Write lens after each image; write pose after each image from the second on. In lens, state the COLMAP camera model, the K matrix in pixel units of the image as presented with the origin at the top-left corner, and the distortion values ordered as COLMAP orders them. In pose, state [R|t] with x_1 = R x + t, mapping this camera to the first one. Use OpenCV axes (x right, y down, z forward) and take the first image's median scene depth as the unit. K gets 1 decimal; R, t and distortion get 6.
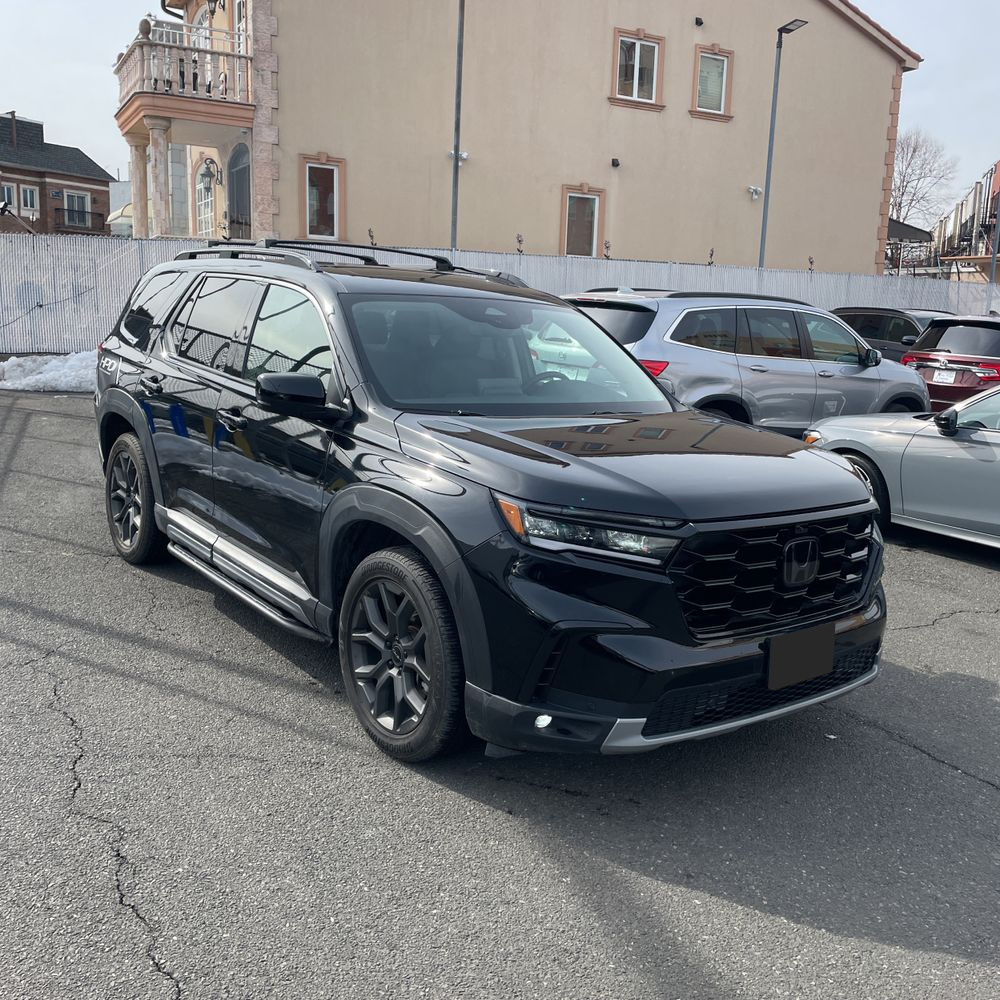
lens RADIAL K [[1020.0, 0, 510.3], [0, 1020.0, 496.9], [0, 0, 1]] dist [0.028476, 0.000000]
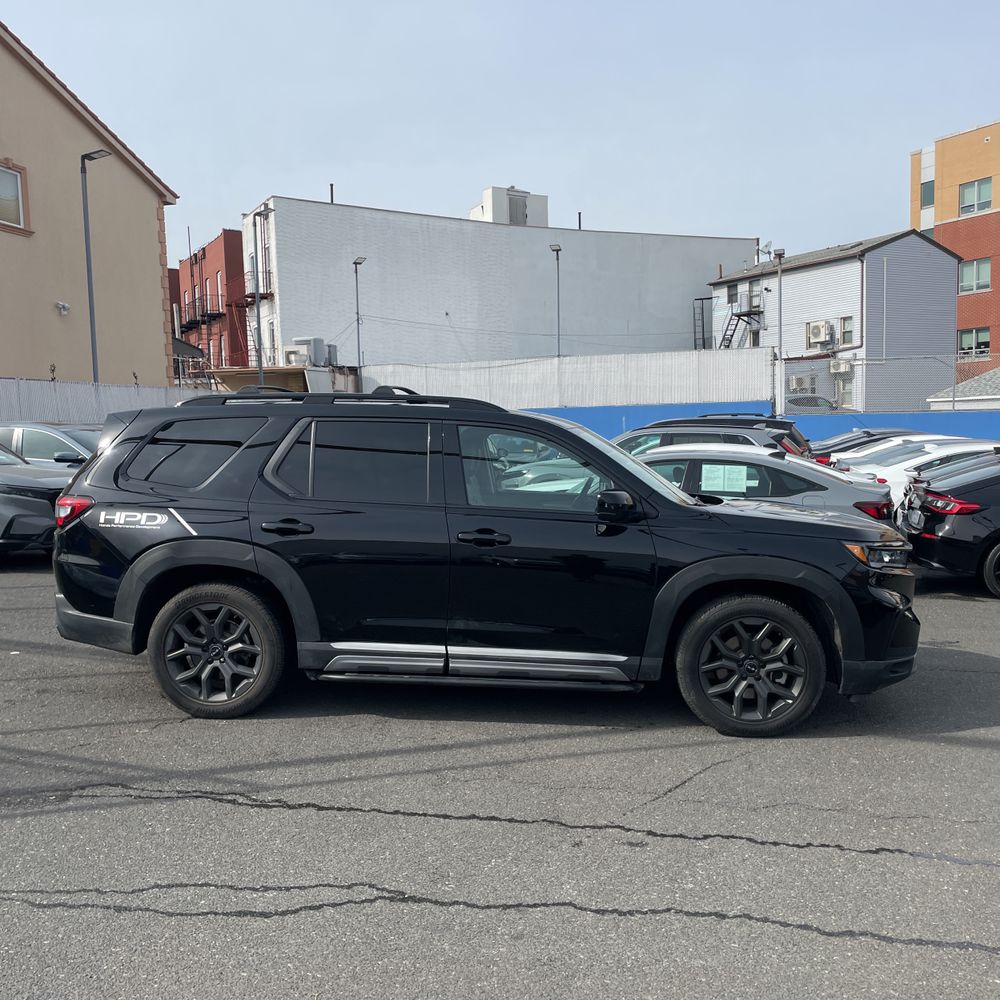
lens RADIAL K [[1020.0, 0, 510.7], [0, 1020.0, 514.7], [0, 0, 1]] dist [0.028476, 0.000000]
pose [[0.676080, -0.110380, 0.728513, -1.048662], [0.170579, 0.985303, -0.009014, -0.082189], [-0.716811, 0.130364, 0.684972, 0.155646]]
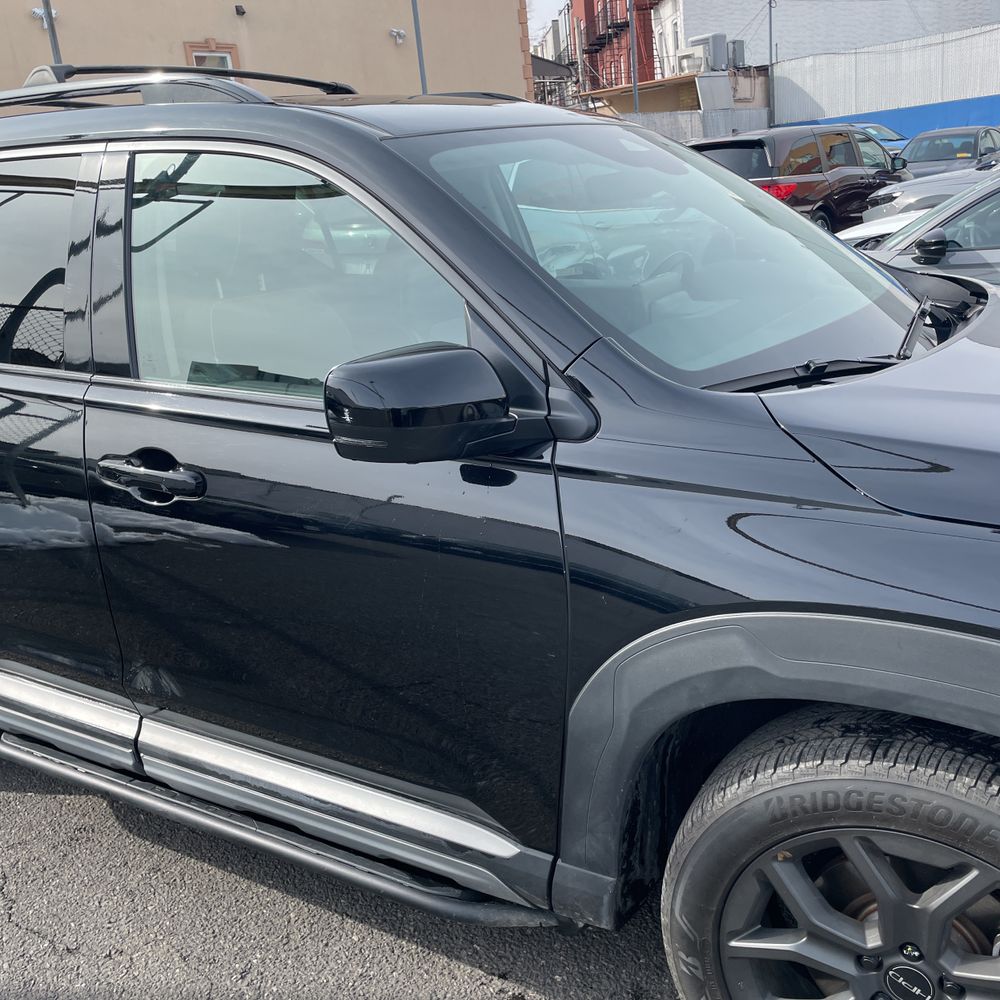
lens RADIAL K [[1020.0, 0, 502.4], [0, 1020.0, 499.8], [0, 0, 1]] dist [0.028476, 0.000000]
pose [[0.919559, -0.234362, 0.315413, -0.258938], [0.196801, 0.969427, 0.146560, -0.095221], [-0.340118, -0.072697, 0.937569, 0.511040]]
